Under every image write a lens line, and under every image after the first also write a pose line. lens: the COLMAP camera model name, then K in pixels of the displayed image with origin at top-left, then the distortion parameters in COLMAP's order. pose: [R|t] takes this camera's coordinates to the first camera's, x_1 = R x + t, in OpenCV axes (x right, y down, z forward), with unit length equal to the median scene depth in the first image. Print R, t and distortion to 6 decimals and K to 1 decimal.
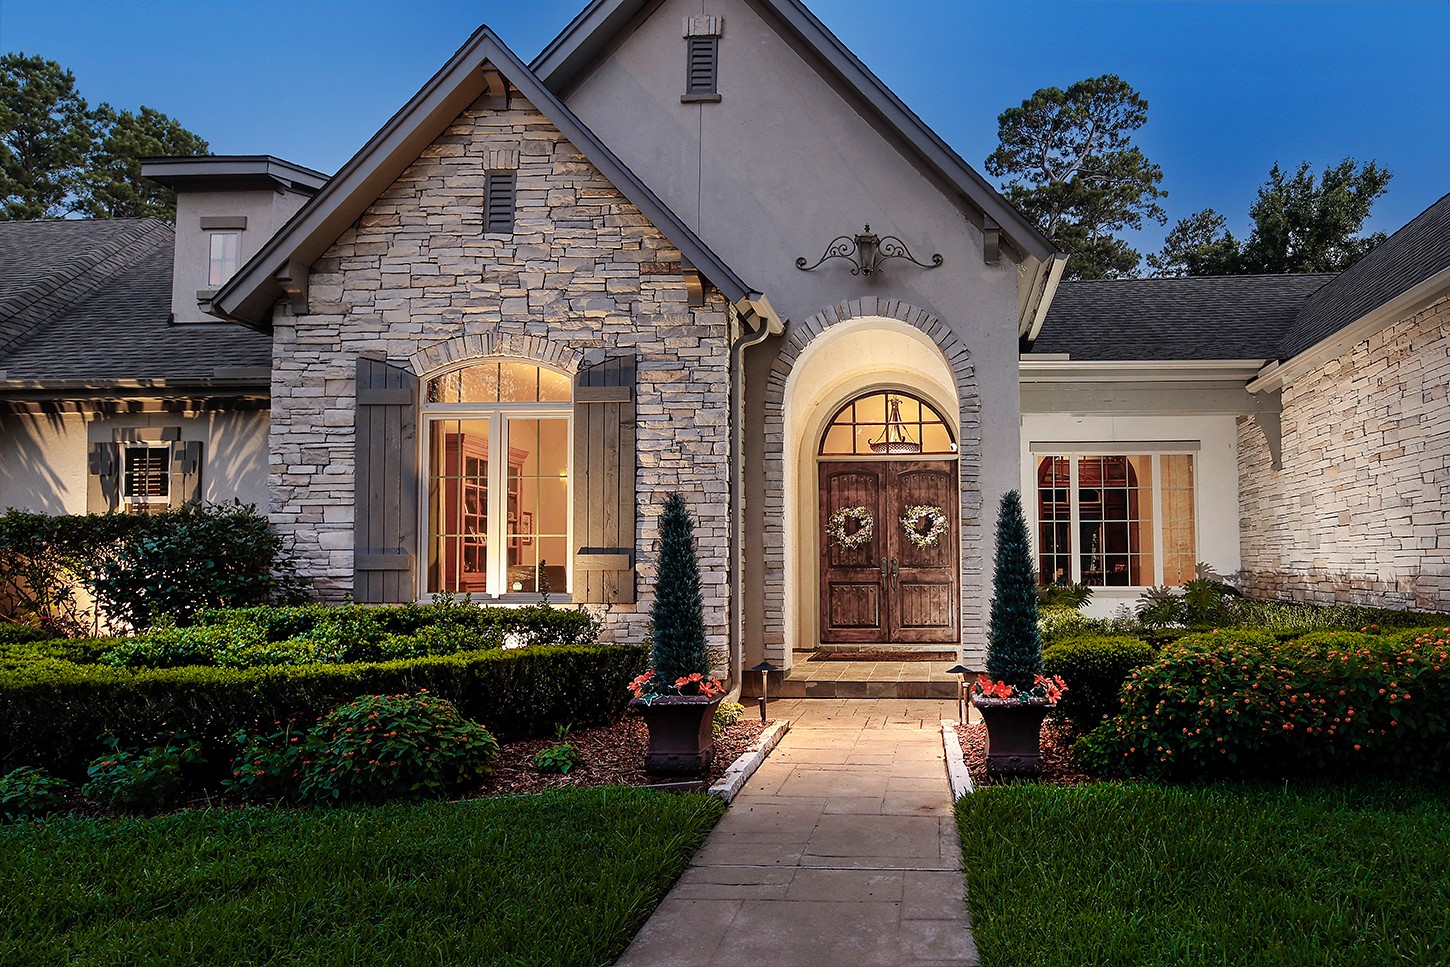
lens RADIAL K [[870.5, 0, 857.9], [0, 870.5, 537.5], [0, 0, 1]] dist [-0.000767, -0.001057]
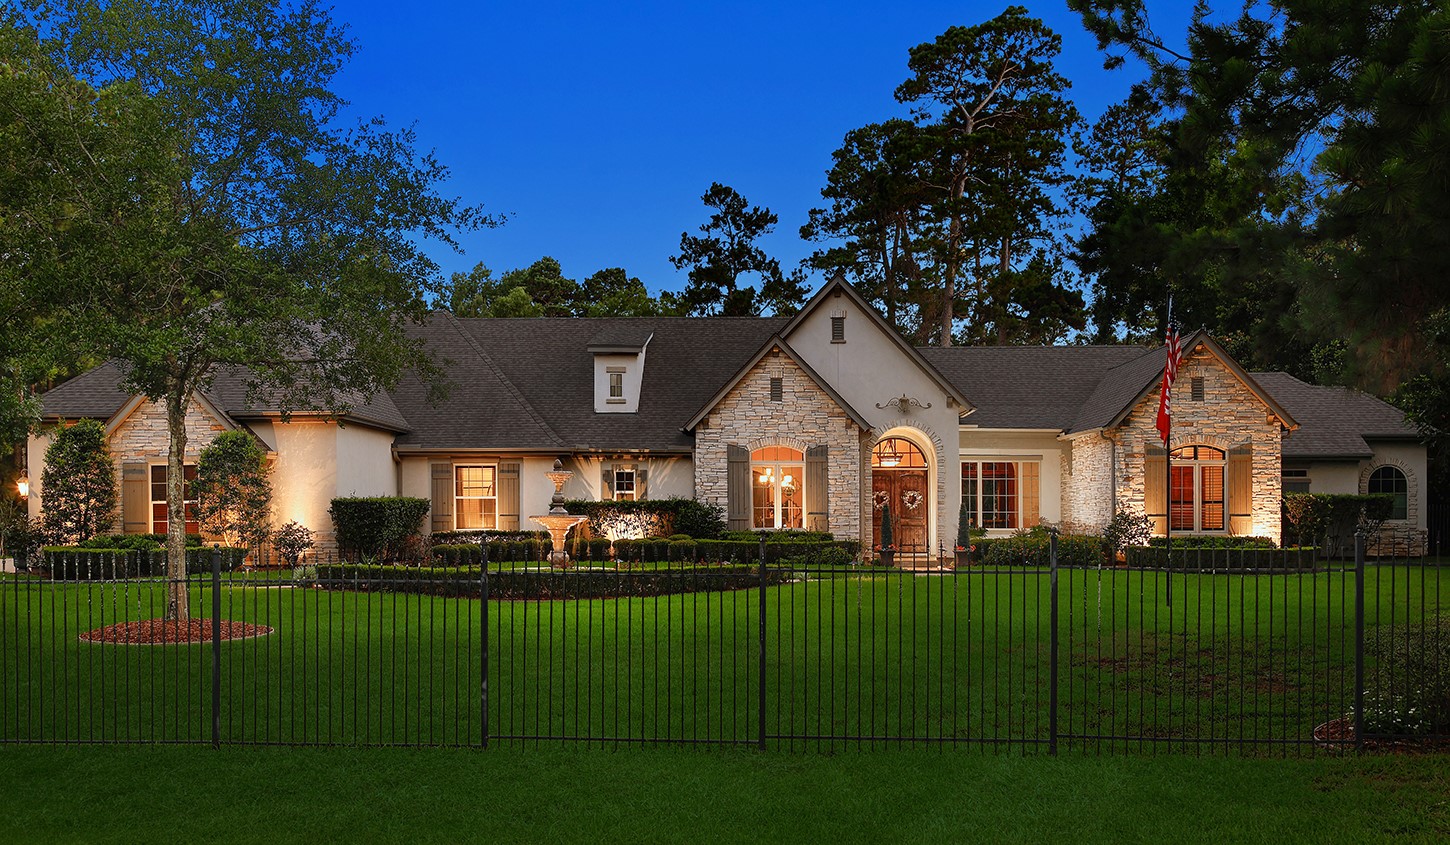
lens RADIAL K [[1499.1, 0, 725.0], [0, 1499.1, 422.5], [0, 0, 1]] dist [0.018994, -0.368183]
pose [[0.997698, 0.009162, 0.067197, -0.672076], [-0.007794, 0.999758, -0.020593, -0.131935], [-0.067369, 0.020022, 0.997527, -2.840163]]
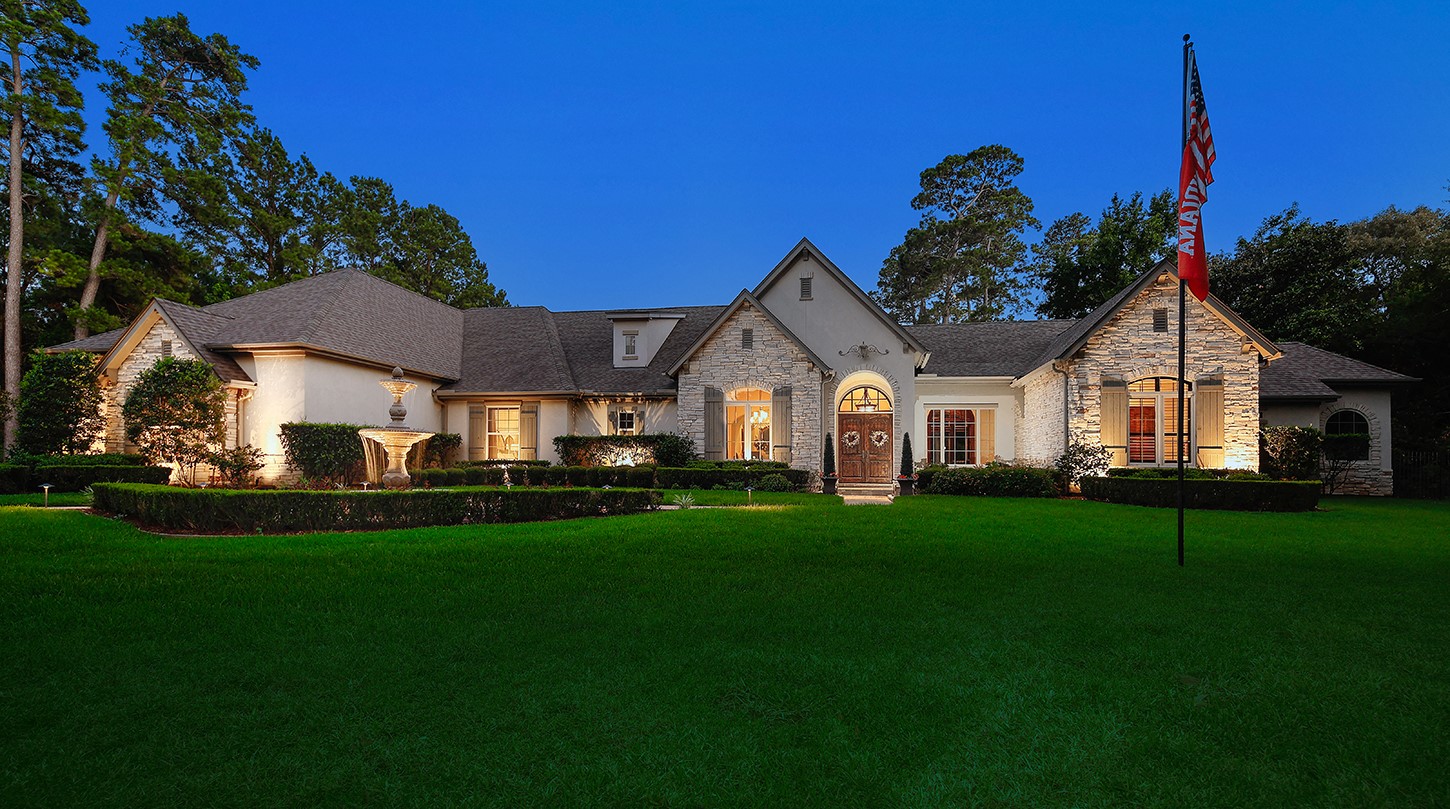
lens RADIAL K [[687.6, 0, 720.2], [0, 687.6, 433.6], [0, 0, 1]] dist [0.019418, 0.000225]
pose [[0.991568, 0.005894, -0.129451, -0.134762], [-0.007379, 0.999912, -0.010996, -0.003320], [0.129375, 0.011859, 0.991525, -1.147012]]
